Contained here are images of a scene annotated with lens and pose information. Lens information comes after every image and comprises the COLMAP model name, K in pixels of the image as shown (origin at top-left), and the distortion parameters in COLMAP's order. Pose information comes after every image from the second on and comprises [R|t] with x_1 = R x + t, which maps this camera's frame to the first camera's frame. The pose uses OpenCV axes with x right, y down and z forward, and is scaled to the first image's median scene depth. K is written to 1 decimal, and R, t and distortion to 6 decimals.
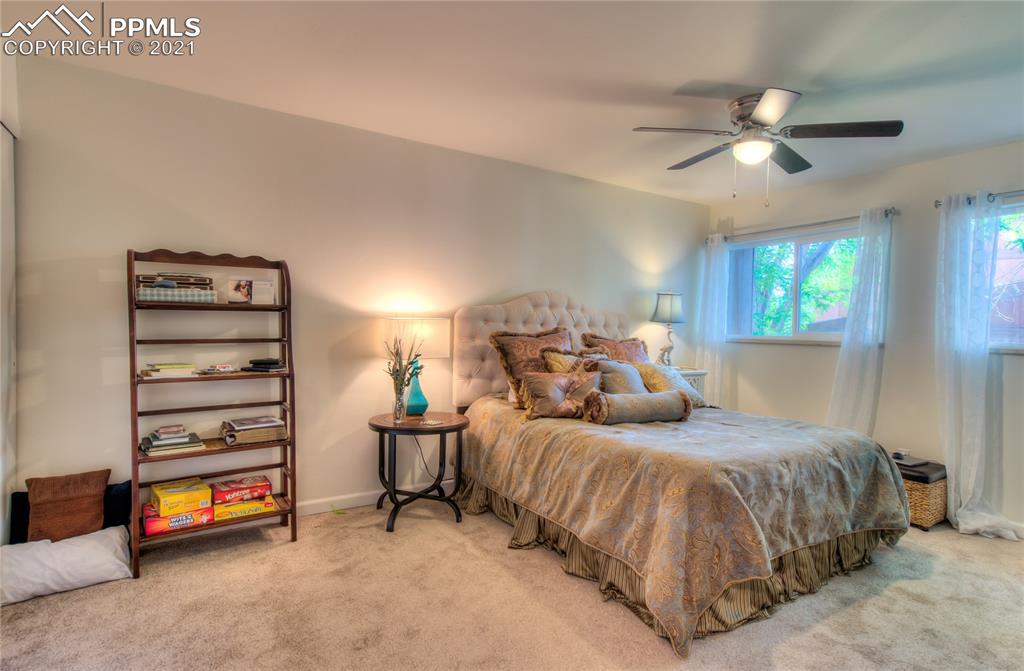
lens RADIAL K [[498.4, 0, 515.9], [0, 498.4, 342.0], [0, 0, 1]] dist [-0.000544, 0.000013]
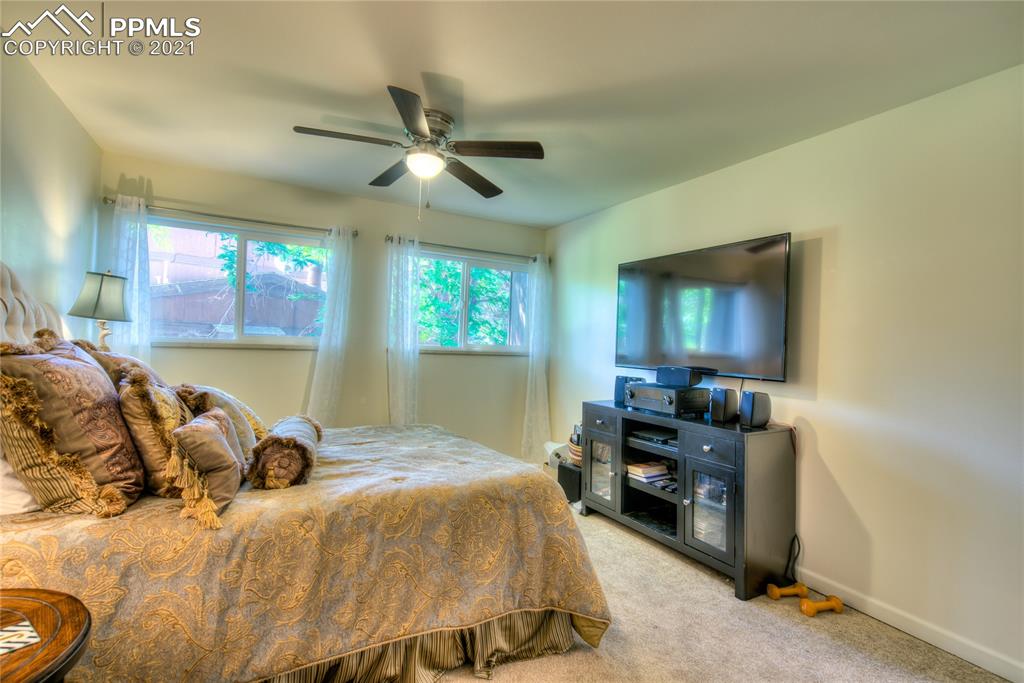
lens RADIAL K [[494.6, 0, 512.0], [0, 494.6, 341.5], [0, 0, 1]] dist [0.028728, 0.000667]
pose [[0.077057, -0.016093, 0.996897, -0.324344], [-0.004952, 0.999851, 0.016523, -0.025853], [-0.997014, -0.006210, 0.076966, 0.455425]]
